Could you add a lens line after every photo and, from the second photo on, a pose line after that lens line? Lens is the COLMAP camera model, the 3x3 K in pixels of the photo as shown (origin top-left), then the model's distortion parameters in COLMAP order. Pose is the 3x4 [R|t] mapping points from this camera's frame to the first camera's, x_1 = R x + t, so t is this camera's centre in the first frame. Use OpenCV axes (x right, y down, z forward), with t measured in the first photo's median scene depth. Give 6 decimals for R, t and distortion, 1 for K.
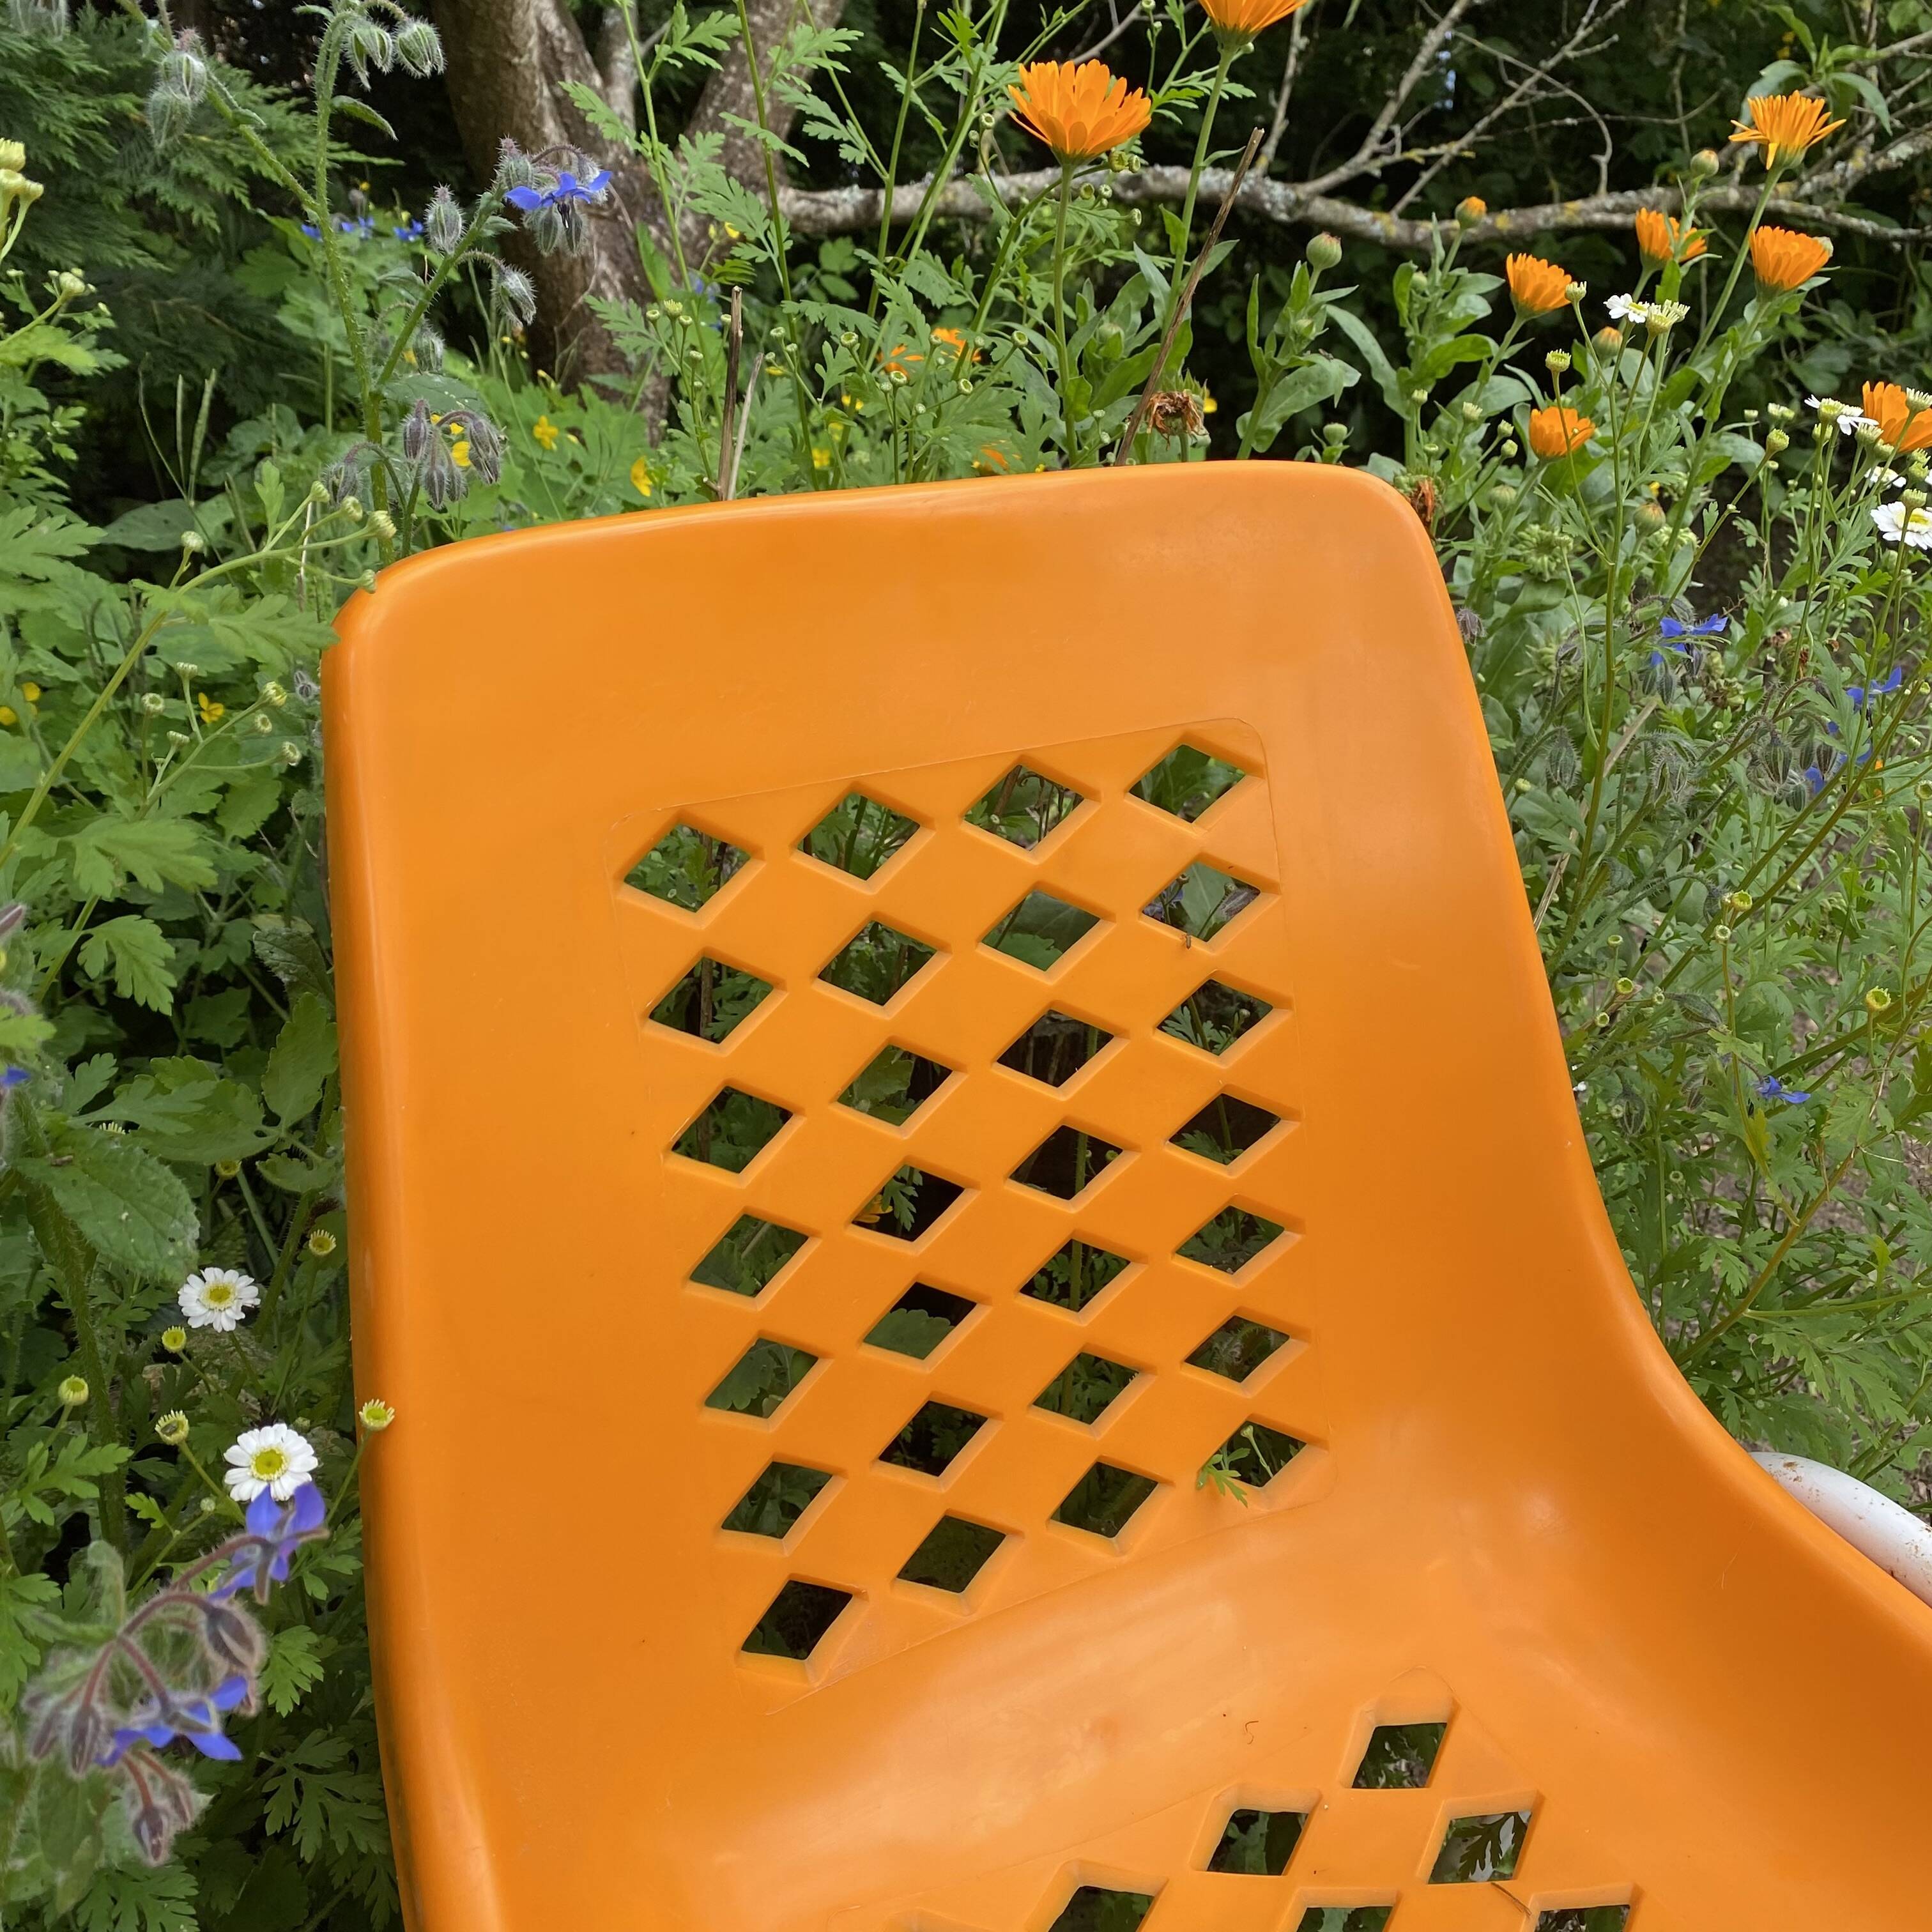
lens RADIAL K [[1981.7, 0, 972.1], [0, 1981.7, 974.8], [0, 0, 1]] dist [-0.009091, 0.000000]
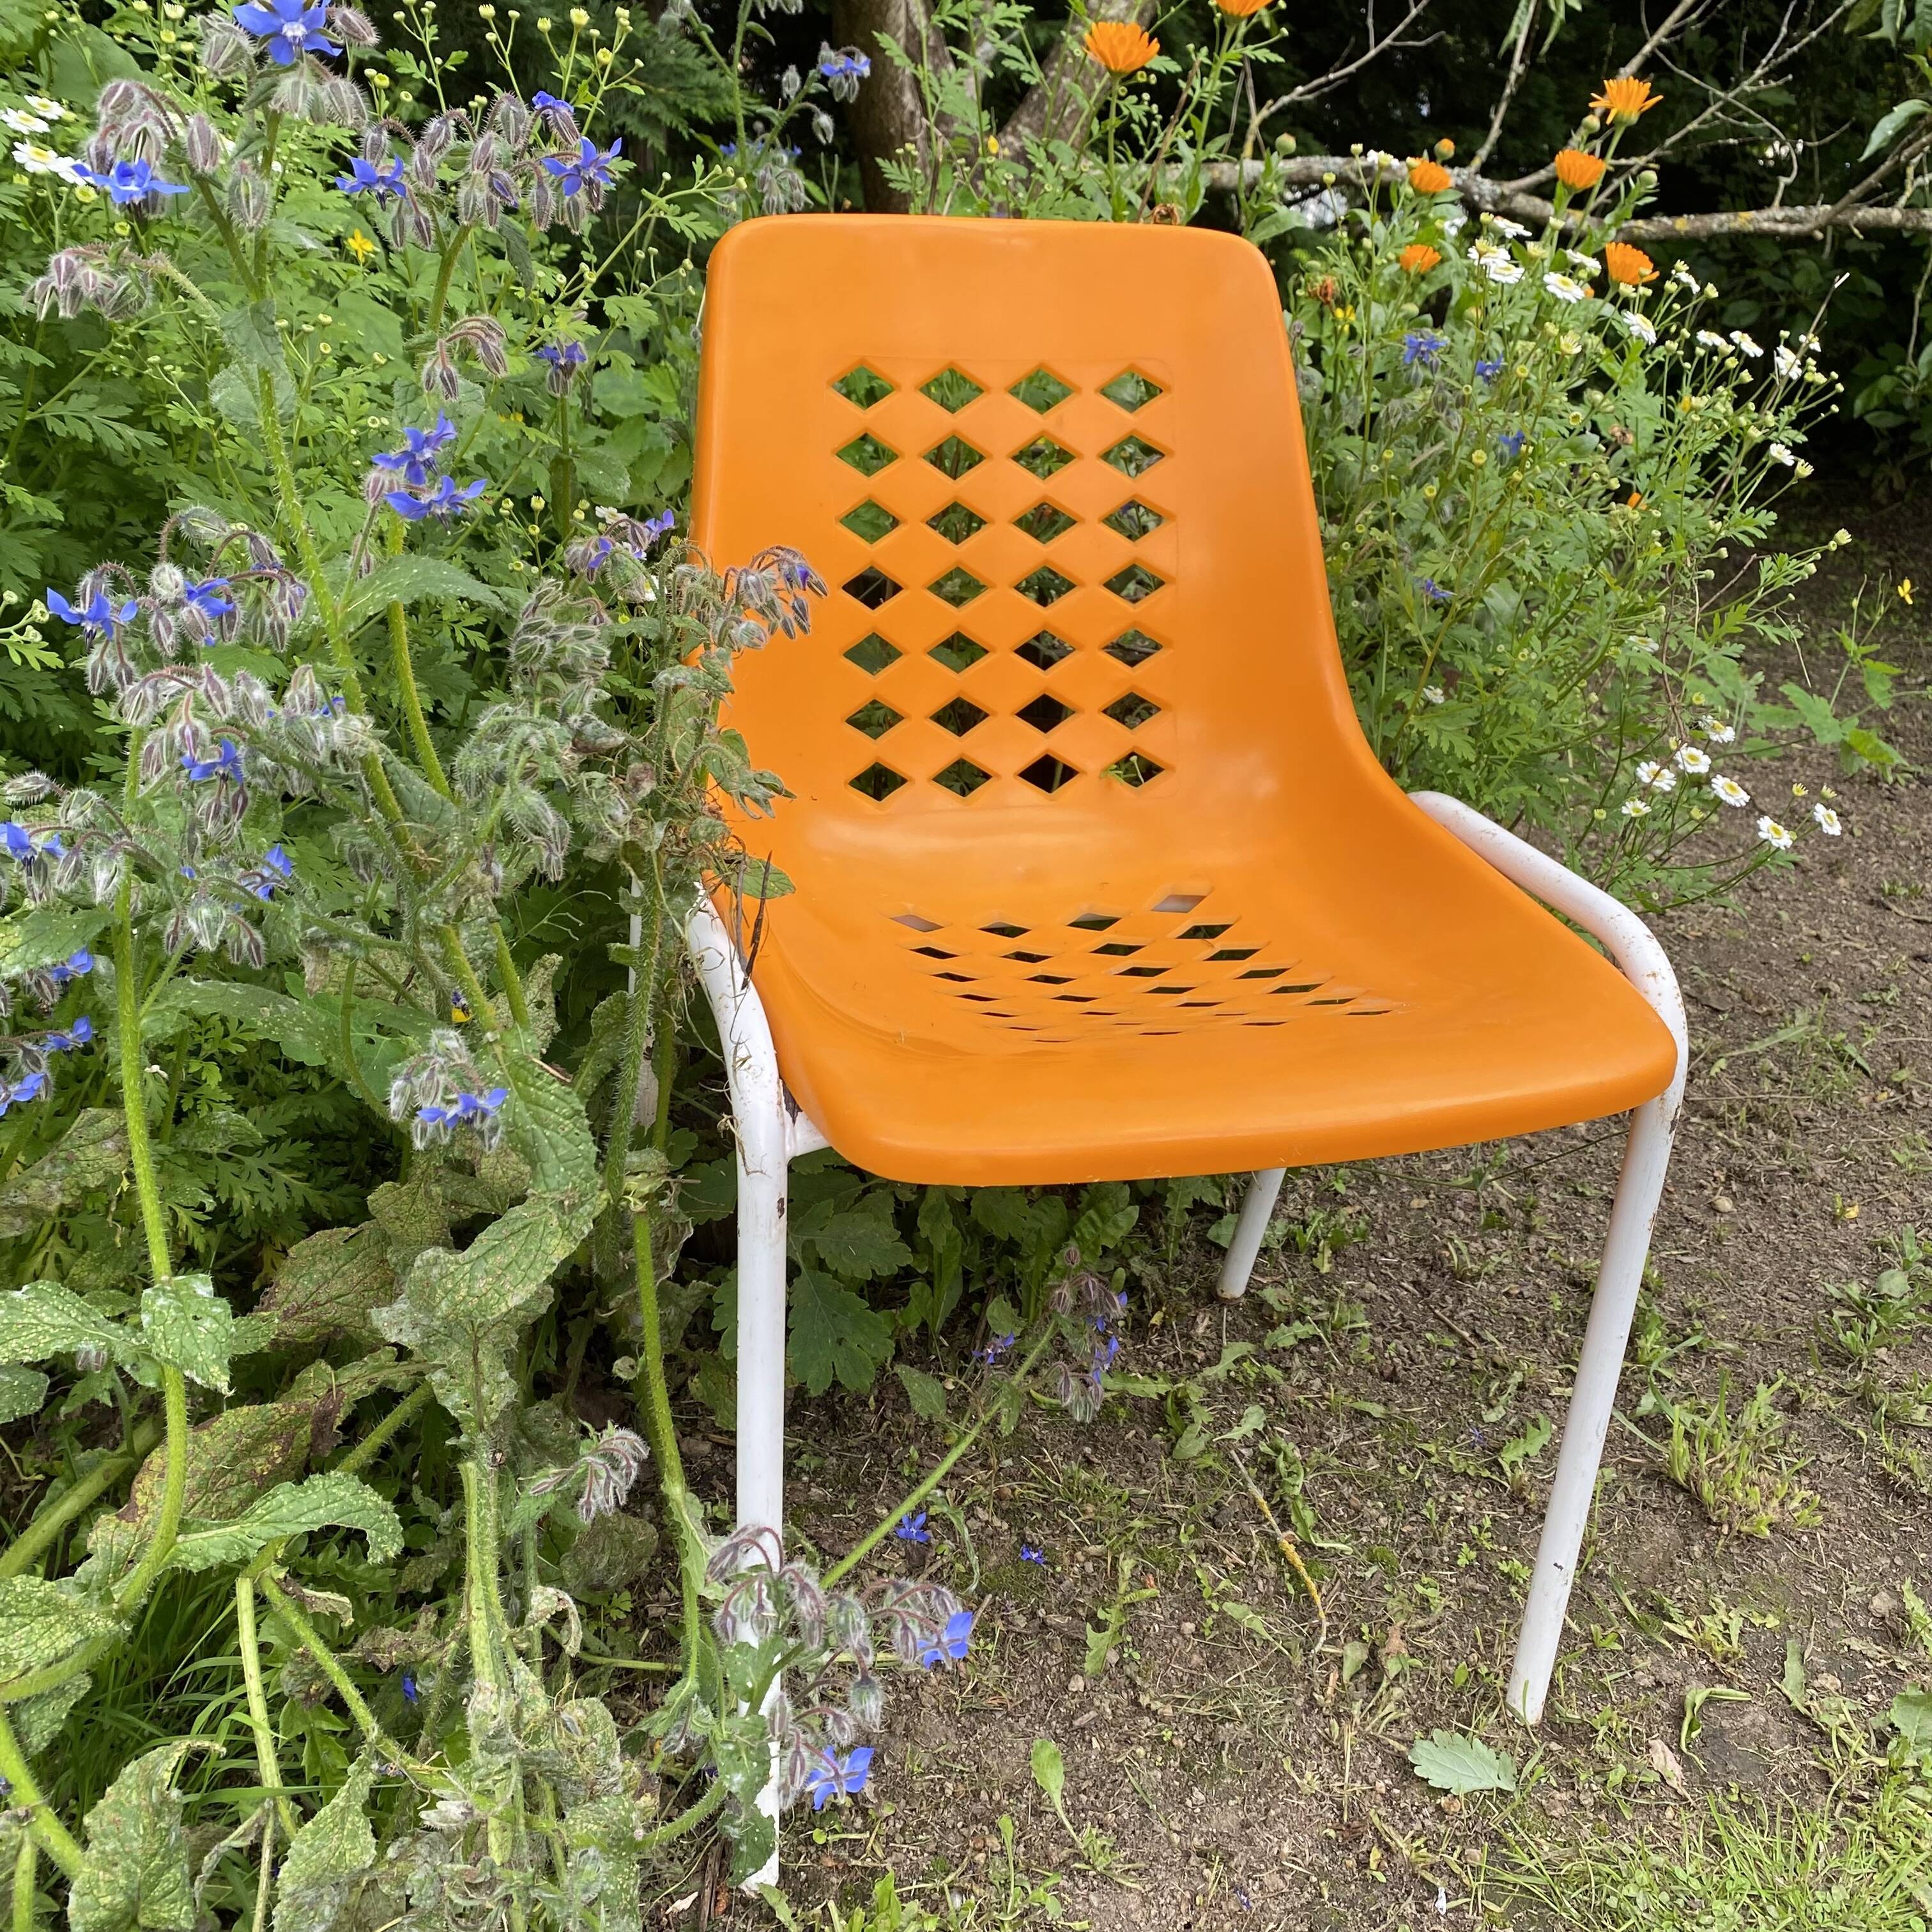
lens RADIAL K [[1981.7, 0, 959.0], [0, 1981.7, 954.3], [0, 0, 1]] dist [-0.009091, 0.000000]
pose [[0.979400, 0.119623, -0.162684, 0.310445], [-0.123535, 0.992240, -0.014112, 0.470590], [0.159734, 0.033919, 0.986577, -0.867108]]
